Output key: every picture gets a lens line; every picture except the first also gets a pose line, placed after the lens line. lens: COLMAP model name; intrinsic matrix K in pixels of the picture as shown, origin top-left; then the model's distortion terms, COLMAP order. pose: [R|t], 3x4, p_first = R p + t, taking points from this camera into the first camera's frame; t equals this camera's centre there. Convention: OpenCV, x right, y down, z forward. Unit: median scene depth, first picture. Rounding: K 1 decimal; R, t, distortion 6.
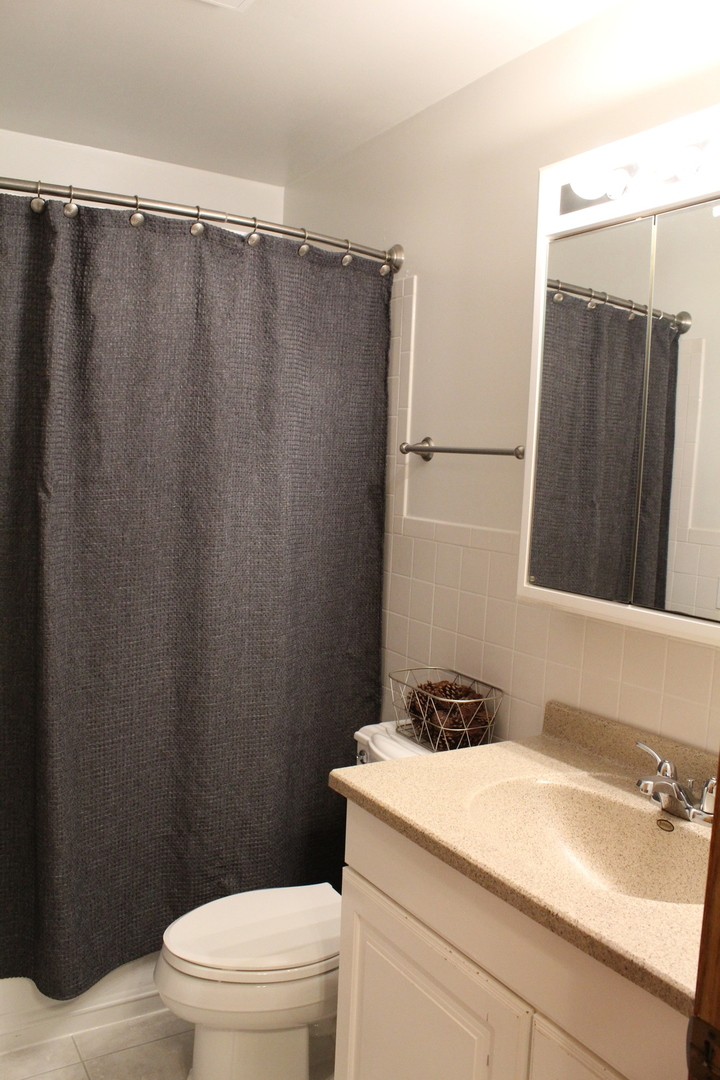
lens RADIAL K [[901.2, 0, 360.0], [0, 901.2, 540.0], [0, 0, 1]] dist [-0.163101, 0.144219]
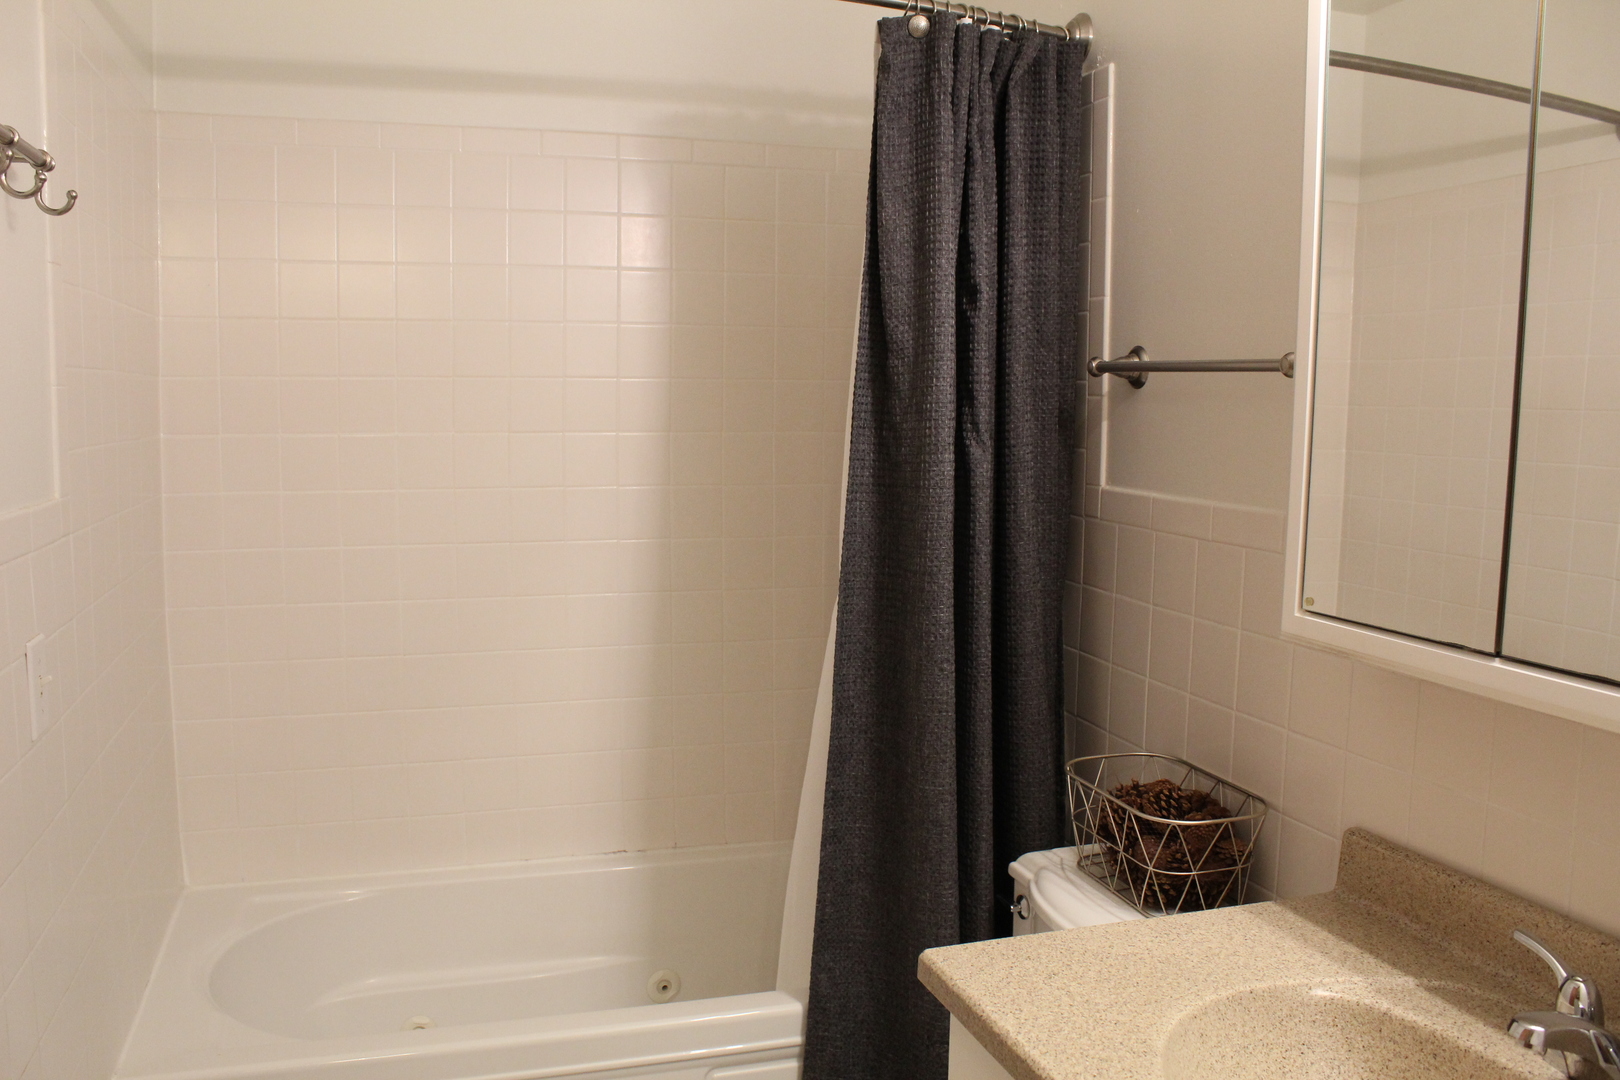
lens RADIAL K [[1351.7, 0, 804.3], [0, 1351.7, 542.1], [0, 0, 1]] dist [-0.163101, 0.144219]
pose [[0.973556, -0.008021, -0.228307, 0.071568], [0.011285, 0.999852, 0.012994, -0.004988], [0.228169, -0.015227, 0.973502, 0.152960]]
